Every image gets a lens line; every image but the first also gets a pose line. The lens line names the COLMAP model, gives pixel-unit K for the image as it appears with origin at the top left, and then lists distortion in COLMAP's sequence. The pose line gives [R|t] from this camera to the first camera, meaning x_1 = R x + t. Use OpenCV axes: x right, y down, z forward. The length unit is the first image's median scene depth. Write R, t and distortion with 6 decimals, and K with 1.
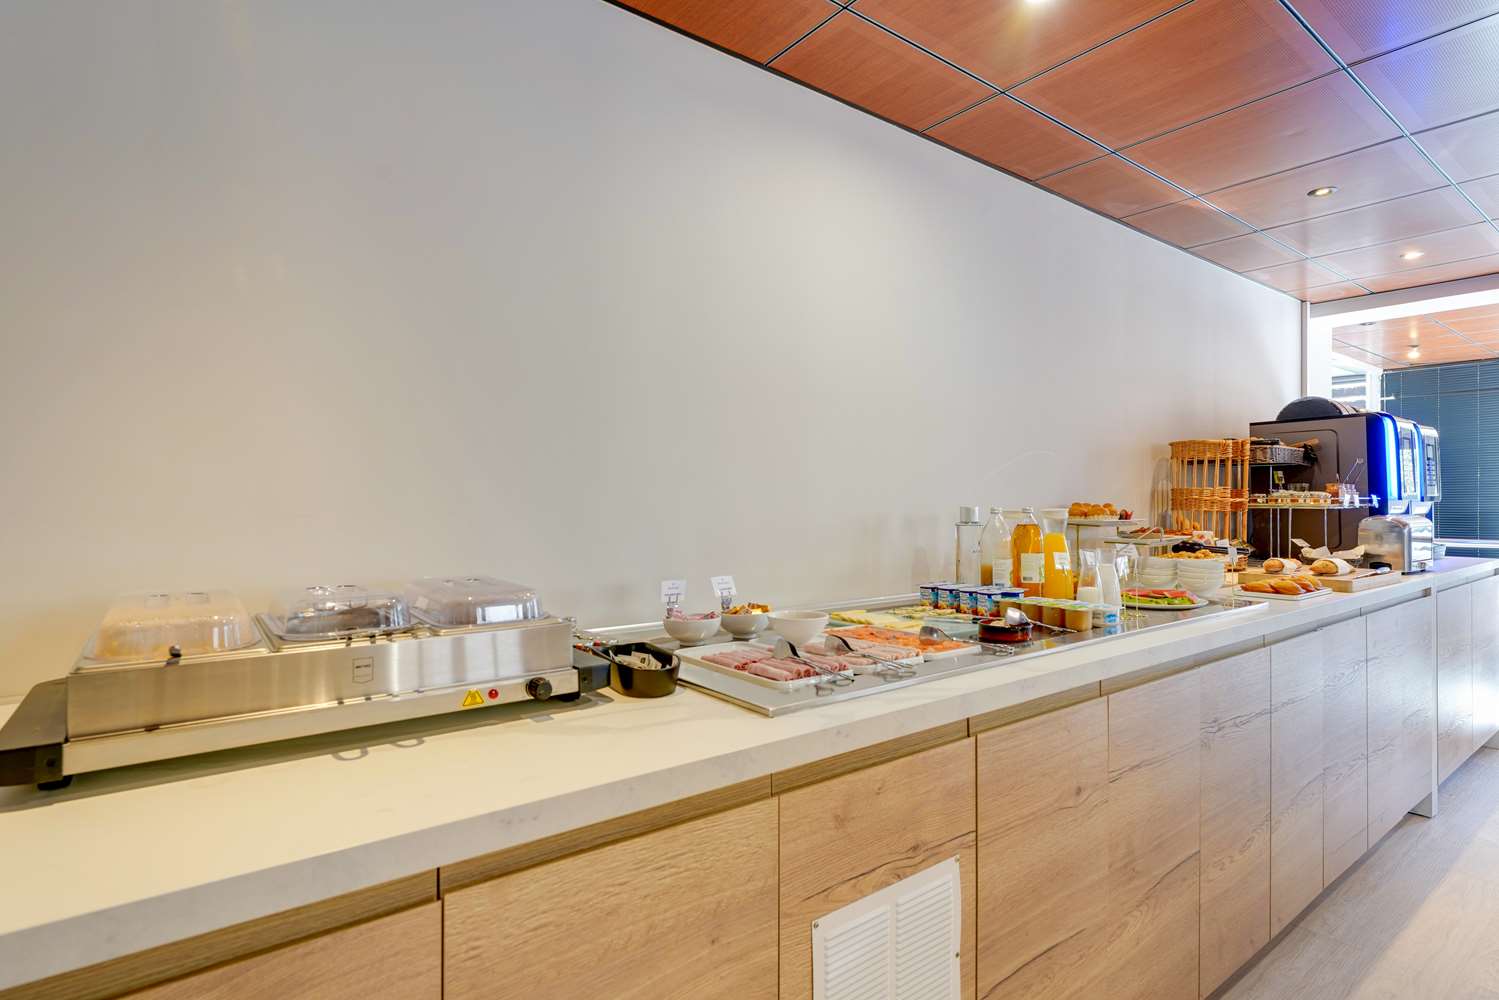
lens RADIAL K [[755.4, 0, 744.9], [0, 755.4, 492.4], [0, 0, 1]] dist [0.004965, -0.000418]
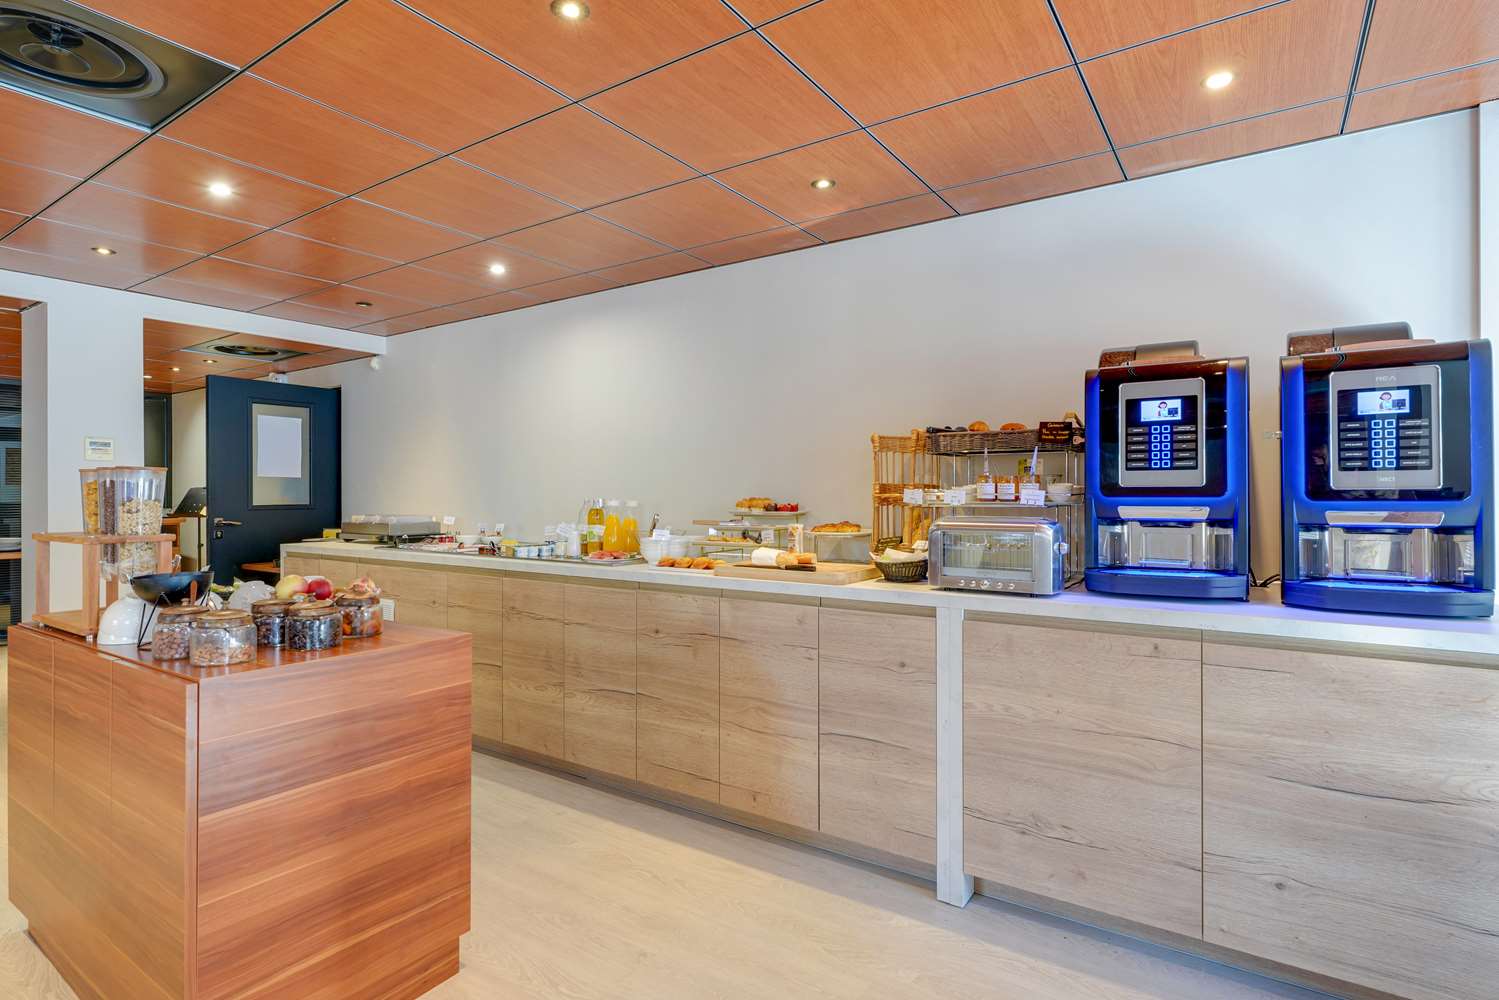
lens RADIAL K [[755.4, 0, 749.6], [0, 755.4, 496.1], [0, 0, 1]] dist [0.004965, -0.000418]
pose [[0.320058, 0.003446, -0.947392, 1.345915], [0.008874, 0.999939, 0.006635, 0.001959], [0.947356, -0.010531, 0.320008, 0.478117]]
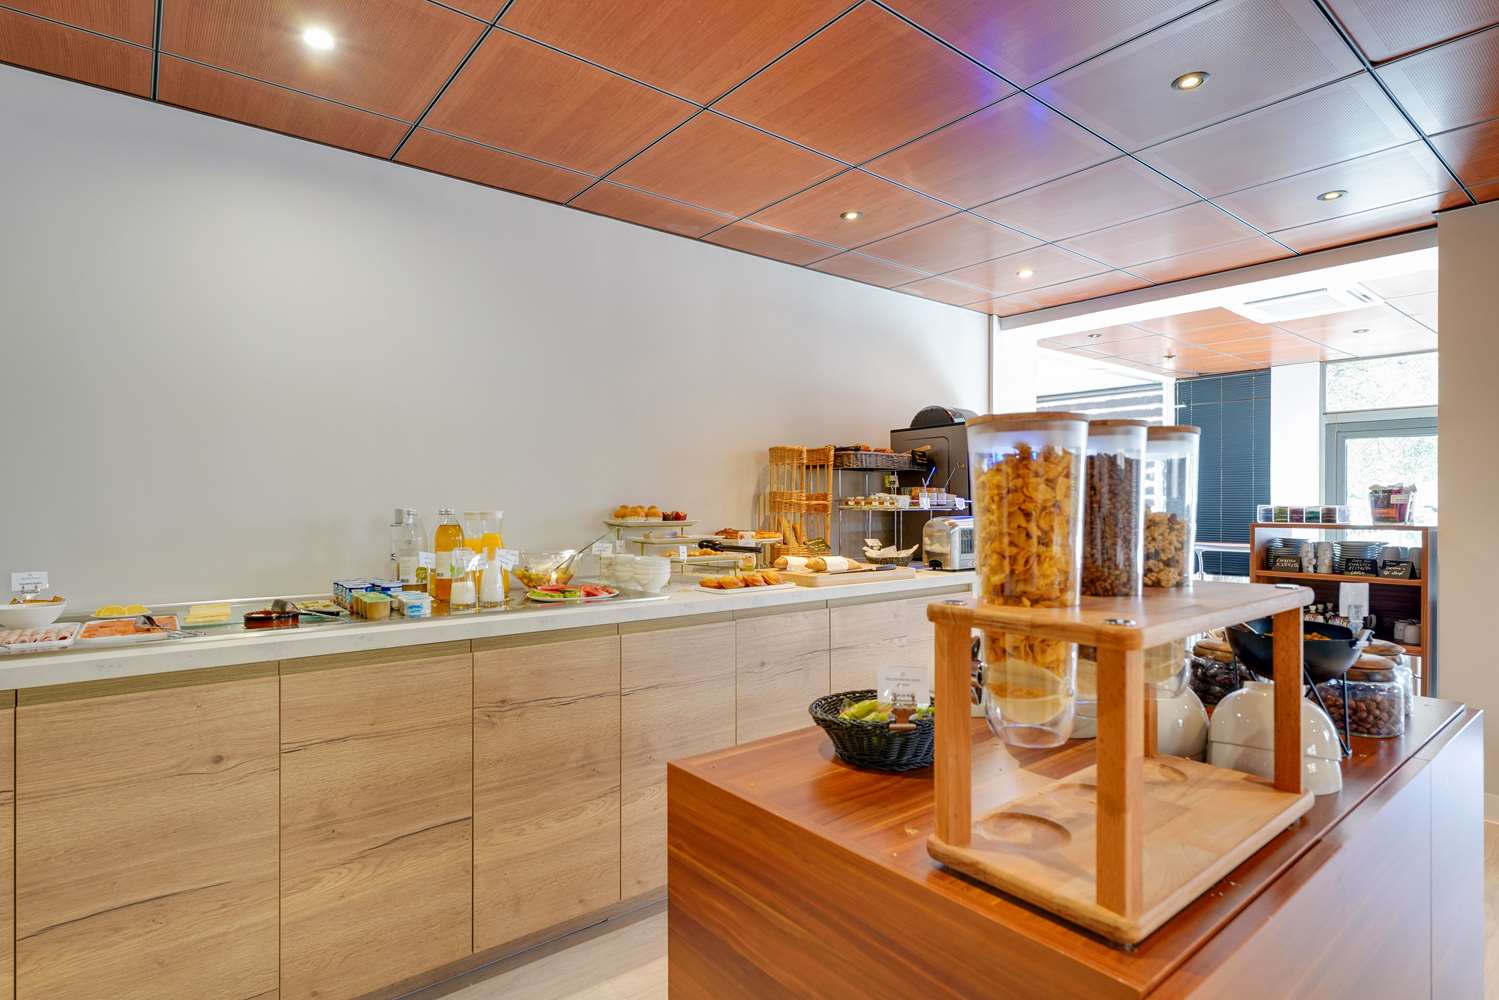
lens RADIAL K [[755.4, 0, 752.8], [0, 755.4, 502.1], [0, 0, 1]] dist [0.004965, -0.000418]
pose [[0.999821, -0.001144, 0.018897, 0.489311], [0.001035, 0.999983, 0.005774, 0.002477], [-0.018903, -0.005753, 0.999805, -0.056686]]
